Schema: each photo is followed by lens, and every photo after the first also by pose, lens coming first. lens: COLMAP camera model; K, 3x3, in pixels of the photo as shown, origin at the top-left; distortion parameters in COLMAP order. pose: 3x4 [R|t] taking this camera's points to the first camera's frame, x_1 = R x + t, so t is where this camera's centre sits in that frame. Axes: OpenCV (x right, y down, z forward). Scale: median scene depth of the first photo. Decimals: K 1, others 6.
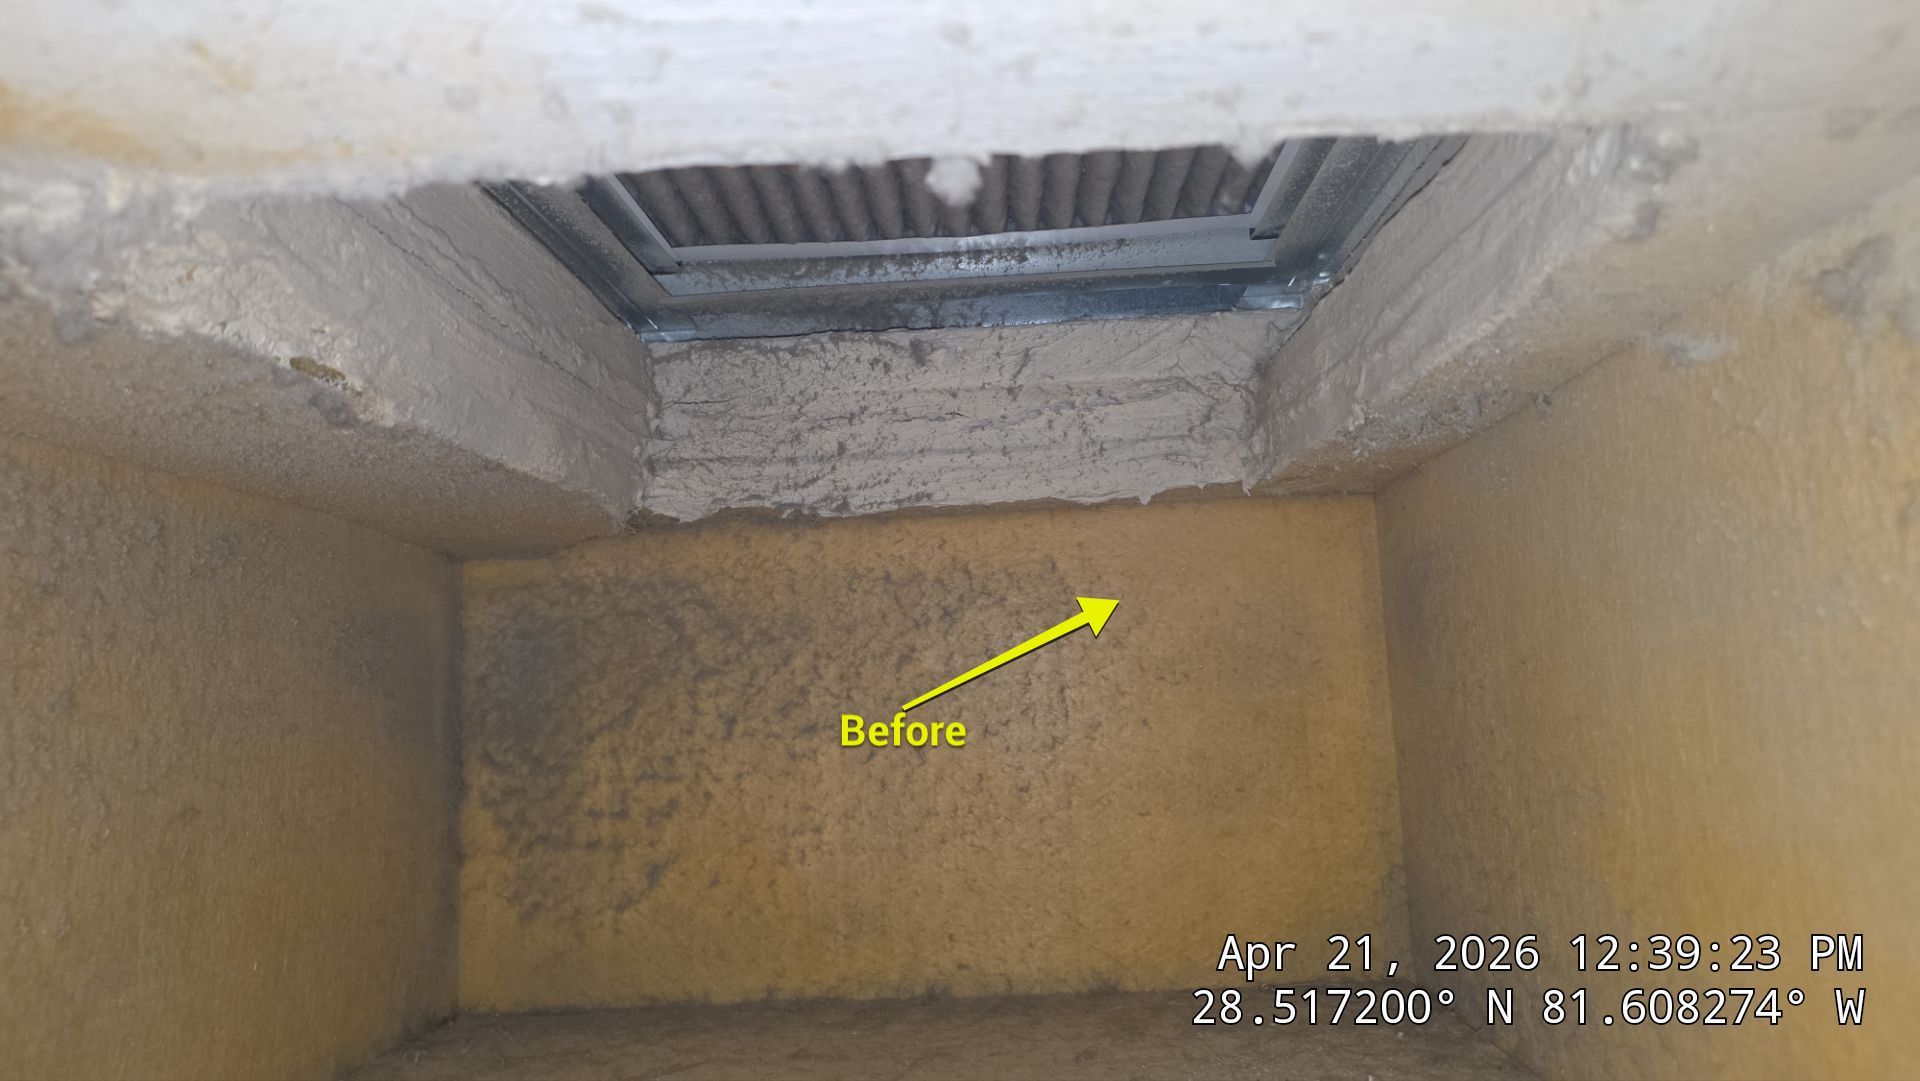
lens RADIAL K [[1343.0, 0, 959.2], [0, 1343.0, 513.0], [0, 0, 1]] dist [0.041463, -0.044539]
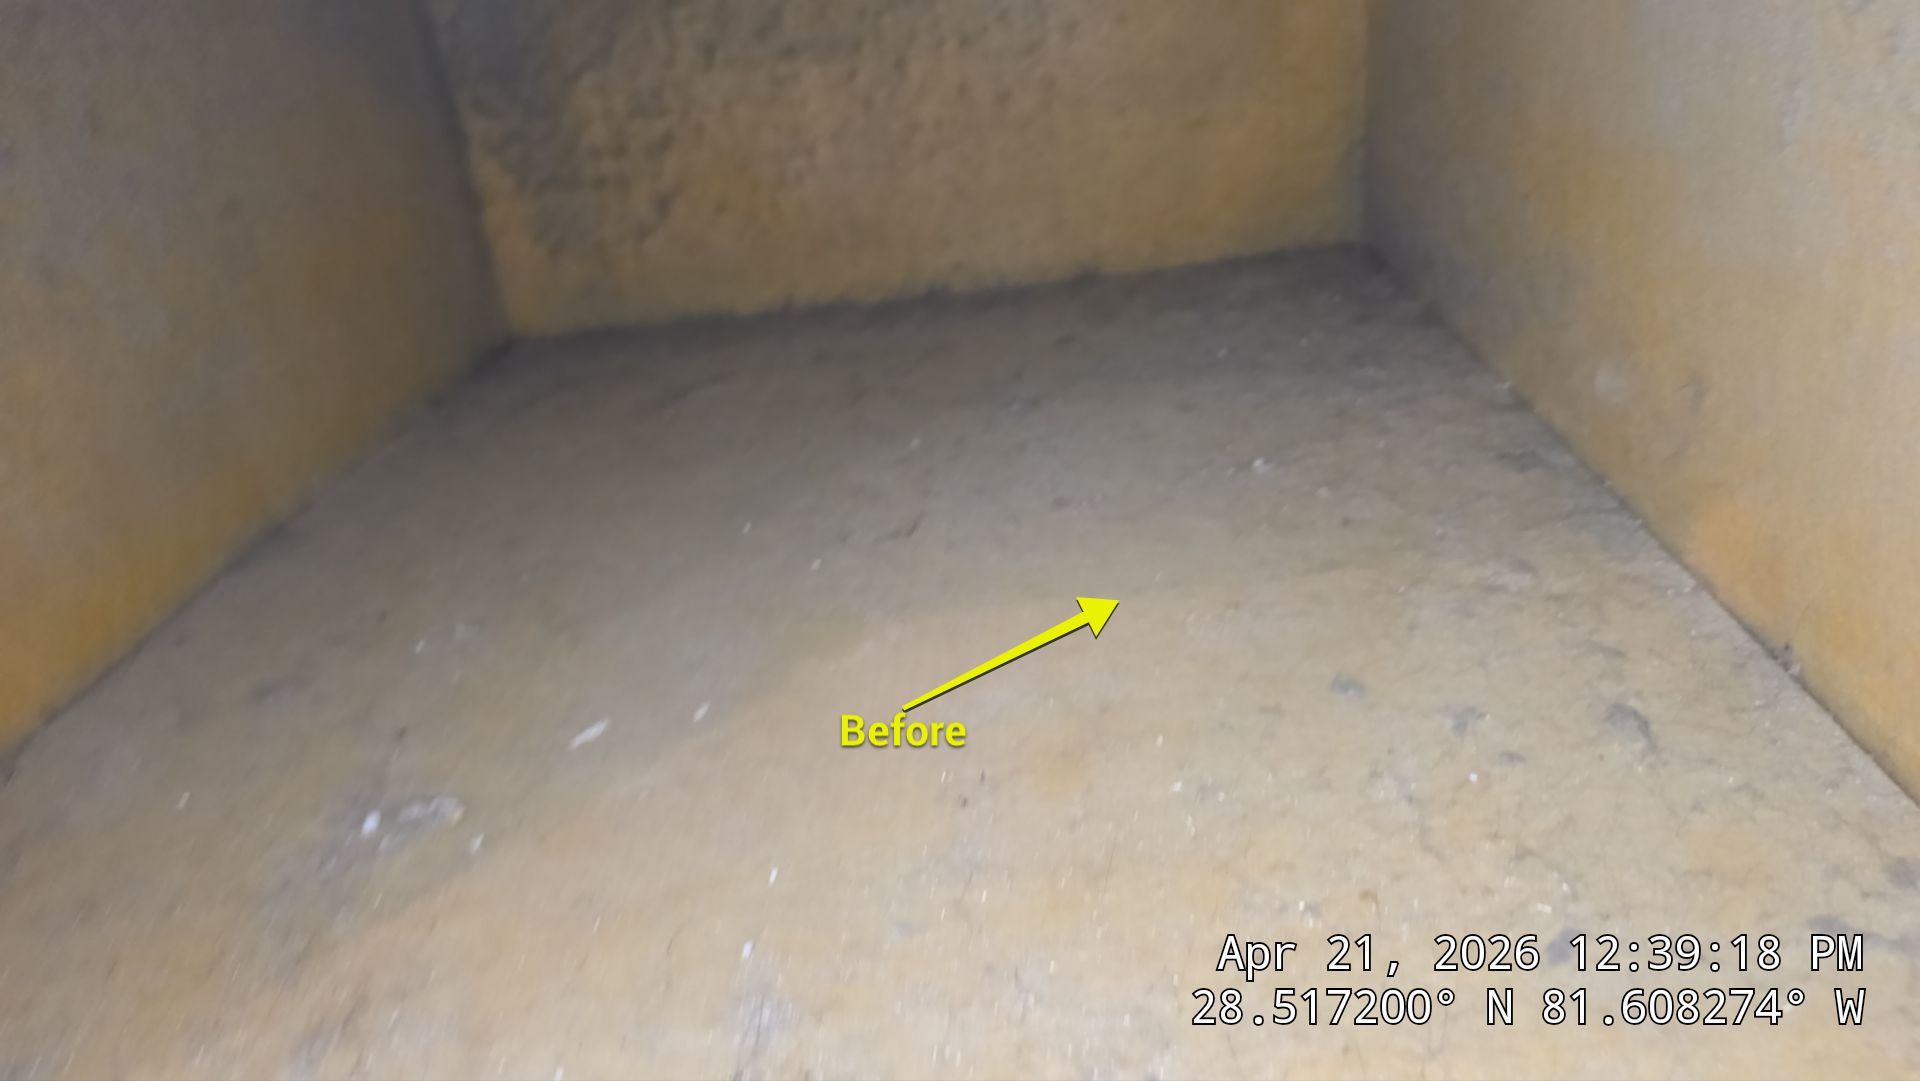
lens RADIAL K [[1343.0, 0, 995.4], [0, 1343.0, 549.9], [0, 0, 1]] dist [0.041463, -0.044539]
pose [[0.996660, -0.081600, -0.003251, 0.017721], [0.070745, 0.842808, 0.533544, -0.056712], [-0.040797, -0.531992, 0.845766, -0.064810]]
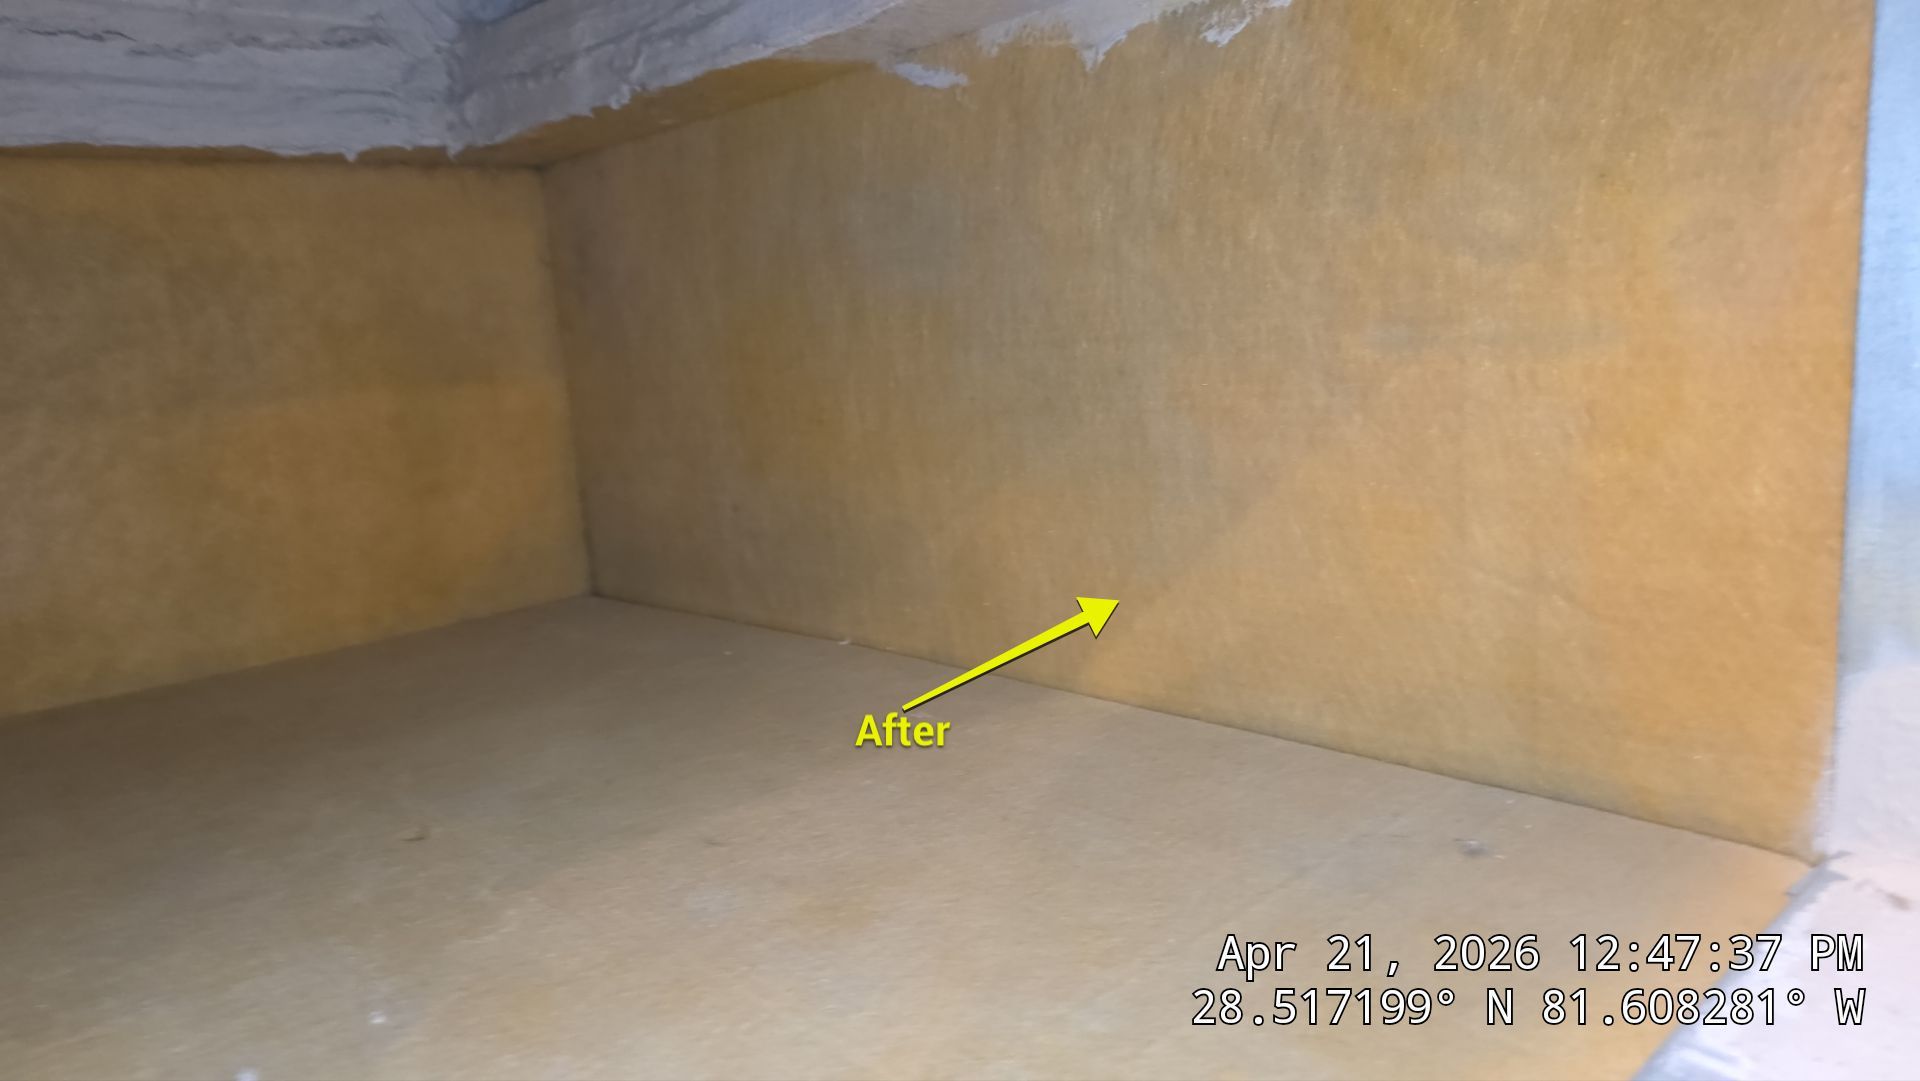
lens RADIAL K [[1343.0, 0, 970.6], [0, 1343.0, 551.7], [0, 0, 1]] dist [0.041463, -0.044539]
pose [[0.726661, -0.112840, 0.677666, -0.226793], [-0.059022, 0.972517, 0.225226, 0.020326], [-0.684456, -0.203660, 0.700030, -0.050969]]
